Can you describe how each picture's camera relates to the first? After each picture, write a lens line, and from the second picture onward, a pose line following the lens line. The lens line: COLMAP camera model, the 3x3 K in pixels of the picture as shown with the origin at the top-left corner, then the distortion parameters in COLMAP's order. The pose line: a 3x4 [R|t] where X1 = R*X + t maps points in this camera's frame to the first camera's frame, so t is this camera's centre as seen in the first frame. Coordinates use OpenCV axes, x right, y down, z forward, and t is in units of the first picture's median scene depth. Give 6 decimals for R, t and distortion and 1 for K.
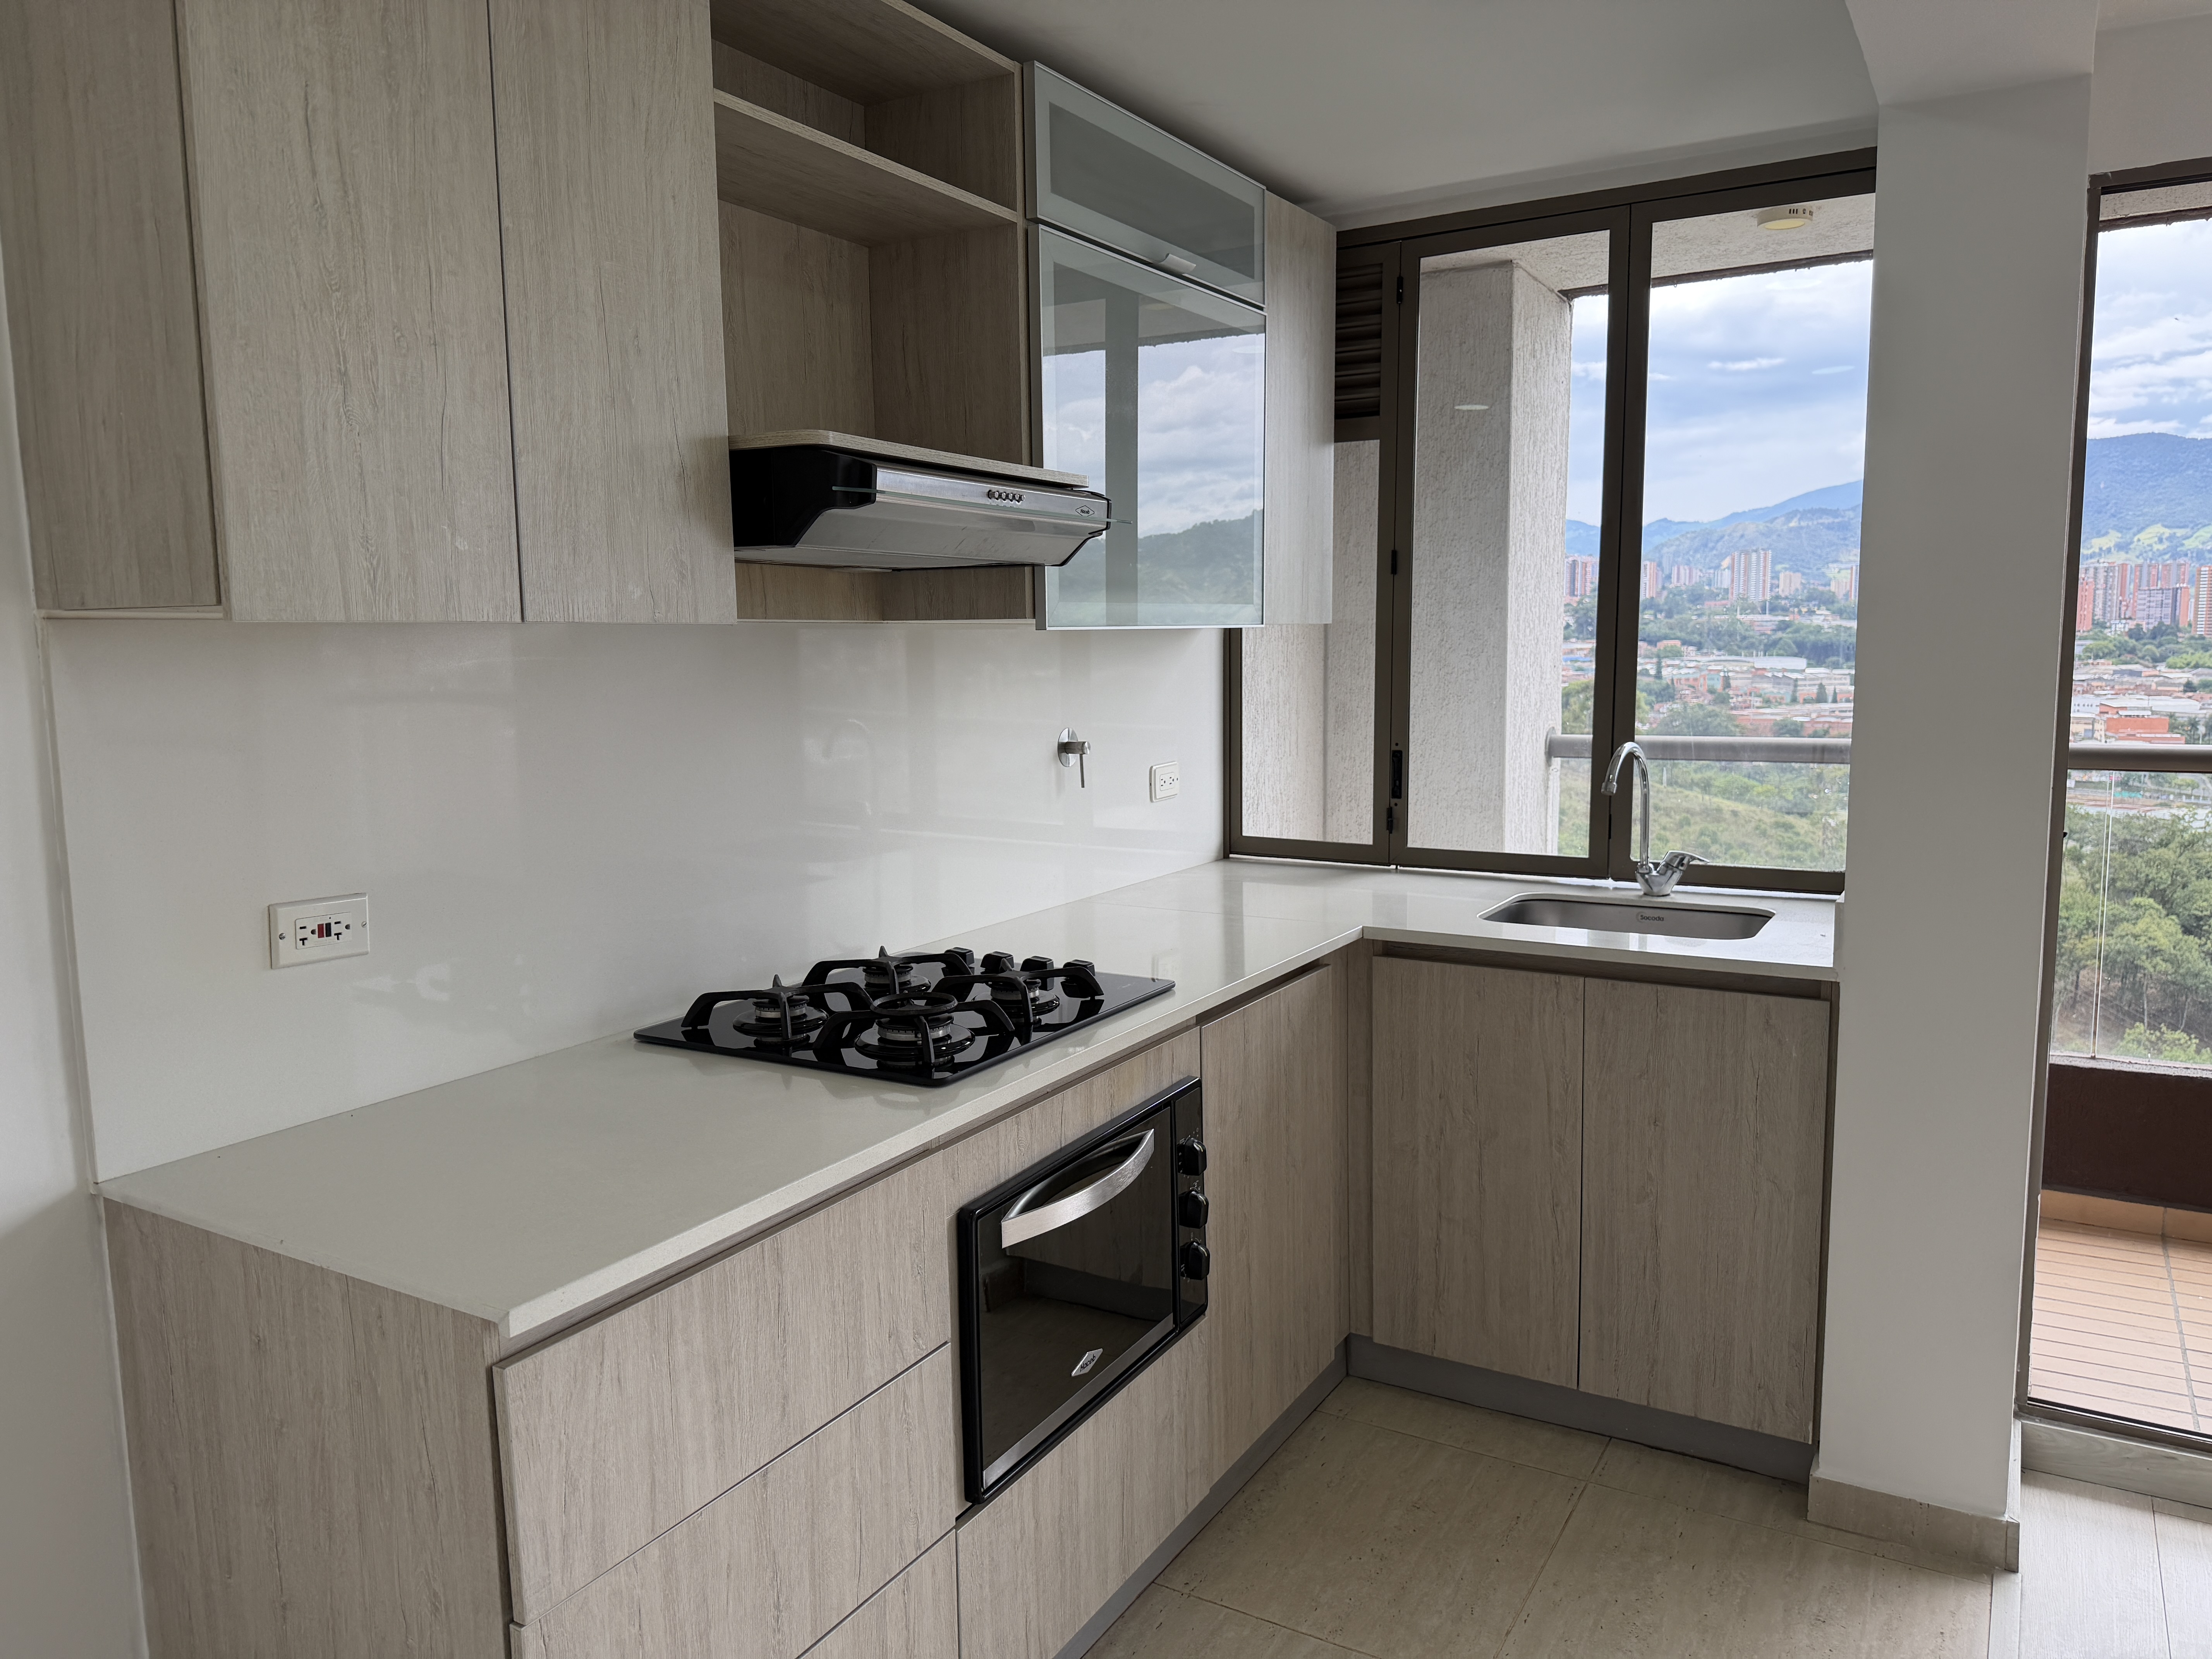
lens RADIAL K [[1548.1, 0, 1106.0], [0, 1548.1, 829.5], [0, 0, 1]] dist [0.086673, -0.116700]
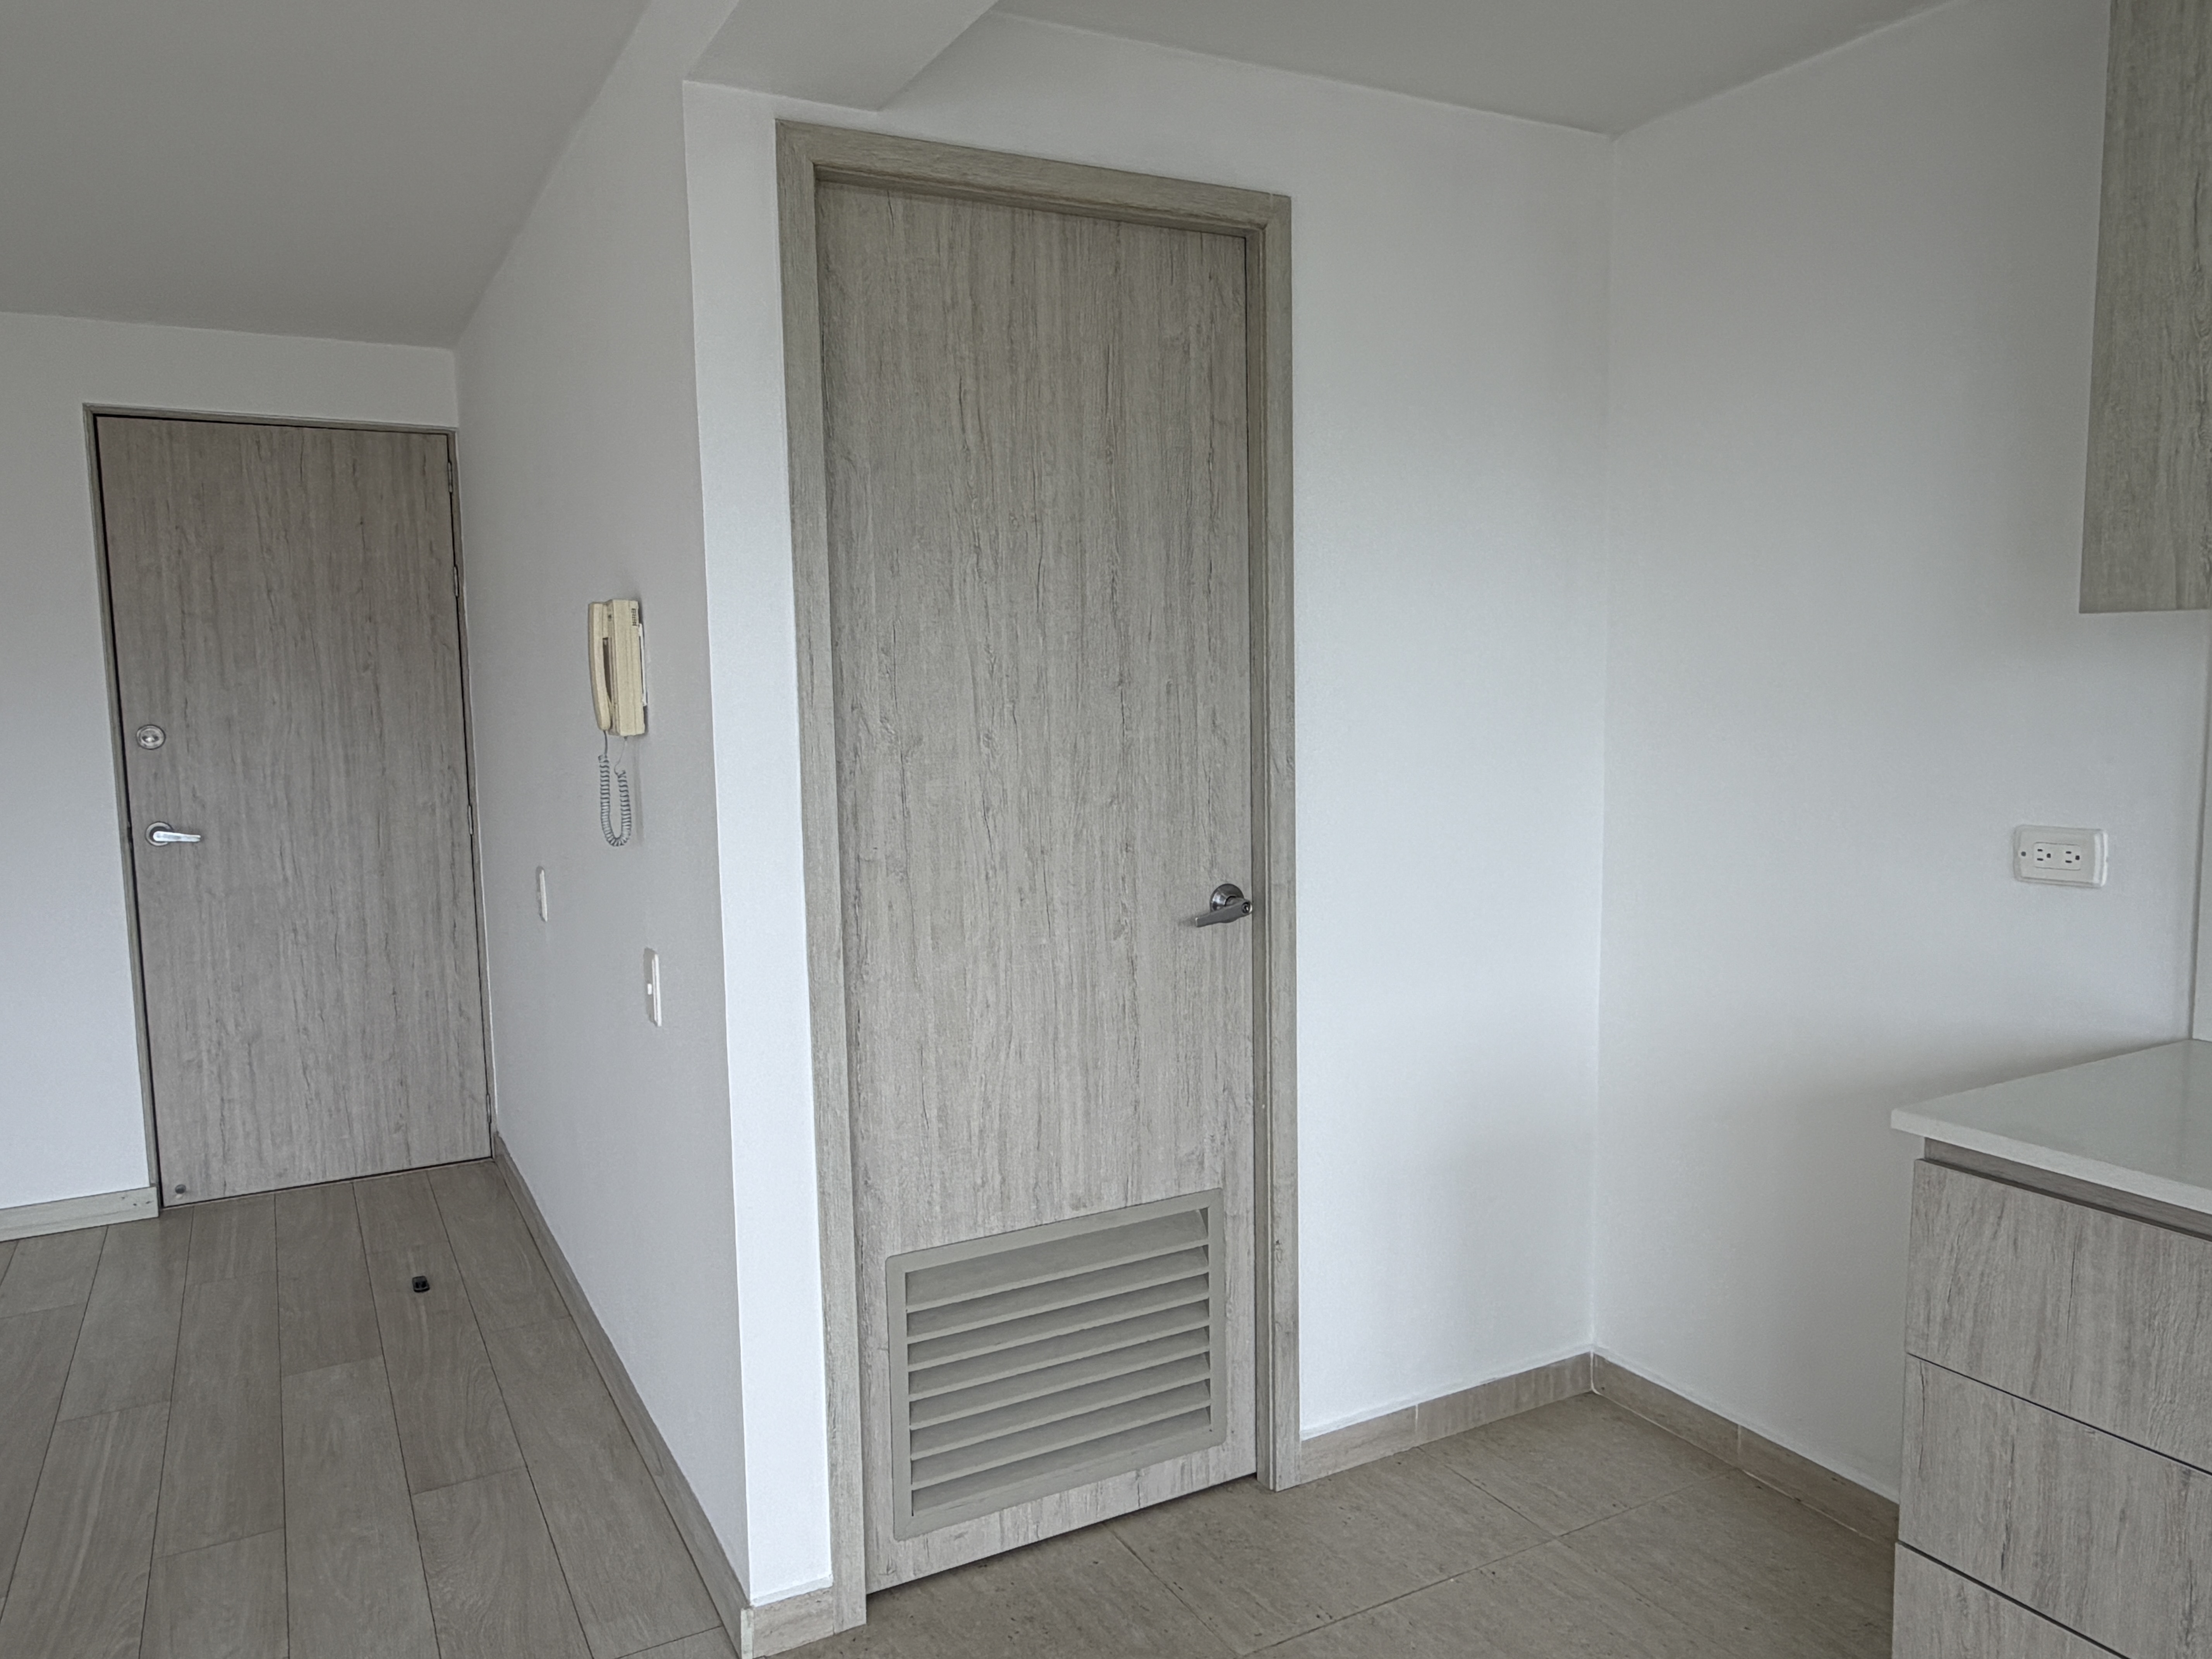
lens RADIAL K [[1532.7, 0, 1092.0], [0, 1532.7, 839.1], [0, 0, 1]] dist [0.003676, -0.003789]
pose [[-0.512006, 0.114297, -0.851344, 0.587697], [-0.083031, 0.979881, 0.181489, -0.061633], [0.854959, 0.163612, -0.492215, 0.534633]]
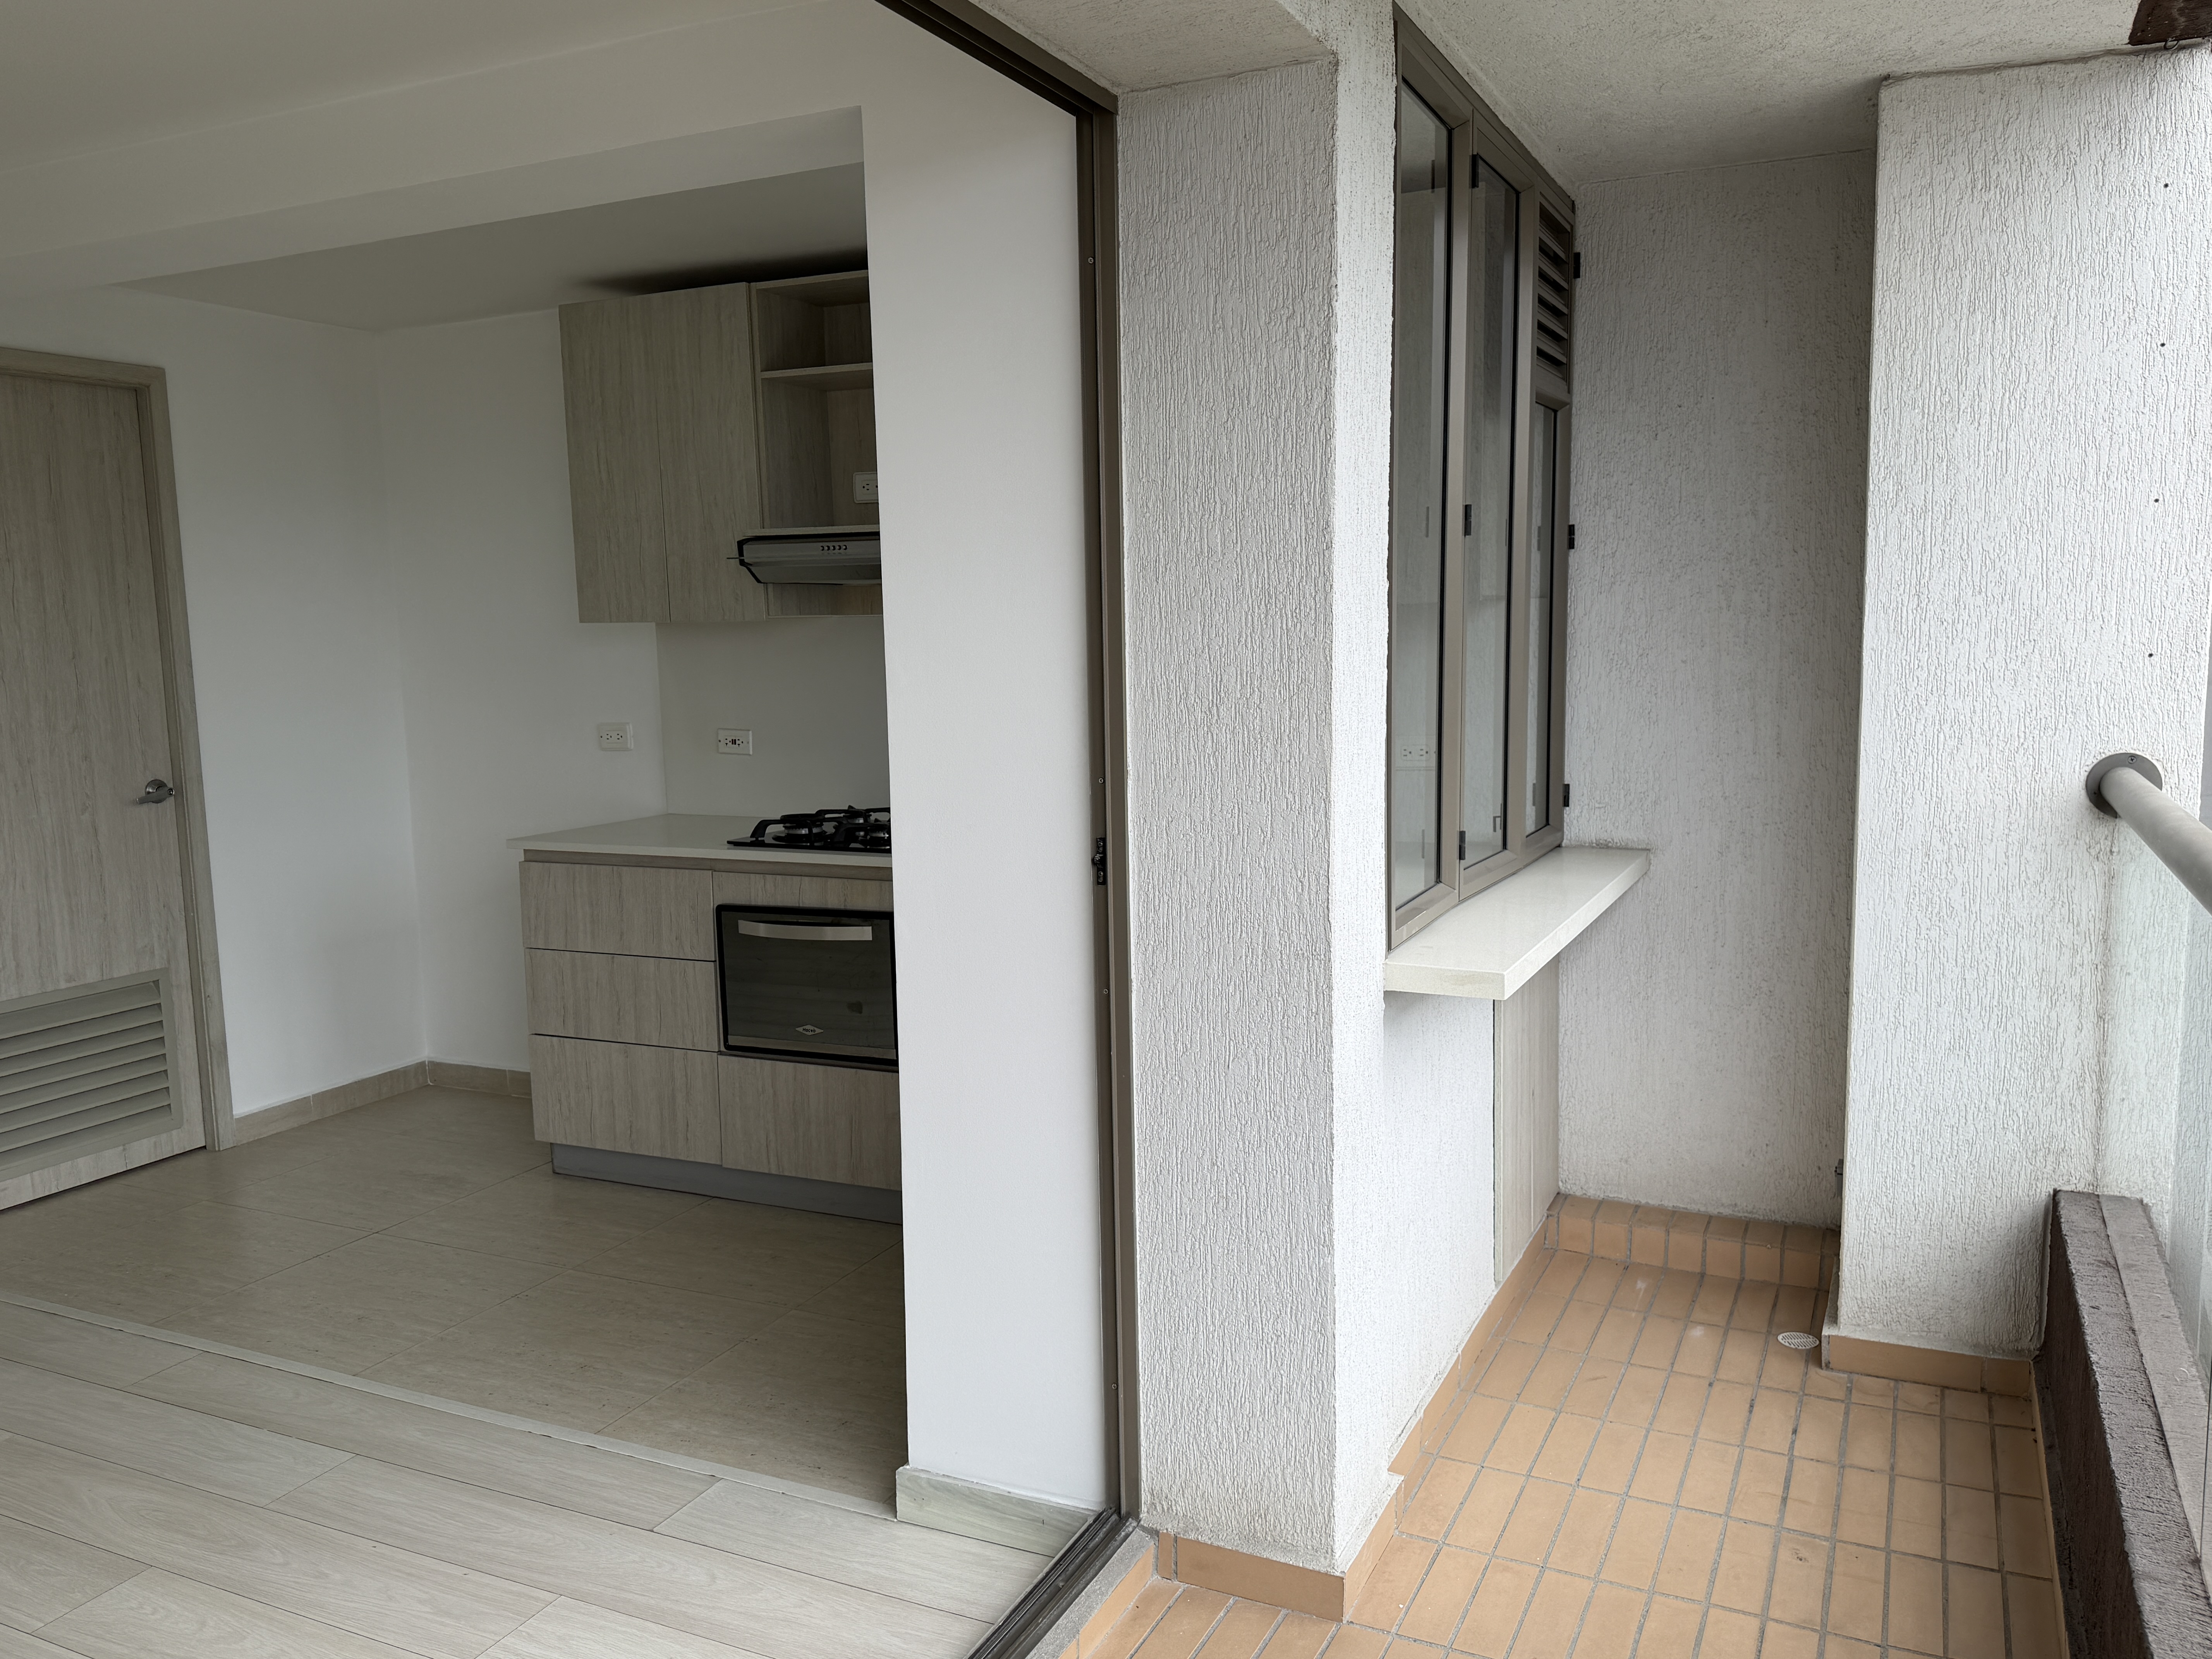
lens RADIAL K [[1683.3, 0, 1106.9], [0, 1683.3, 838.3], [0, 0, 1]] dist [0.038548, -0.059134]
pose [[0.099508, 0.134317, -0.985930, 1.649444], [-0.104707, 0.986760, 0.123863, -0.132296], [0.989512, 0.090909, 0.112255, 0.955166]]
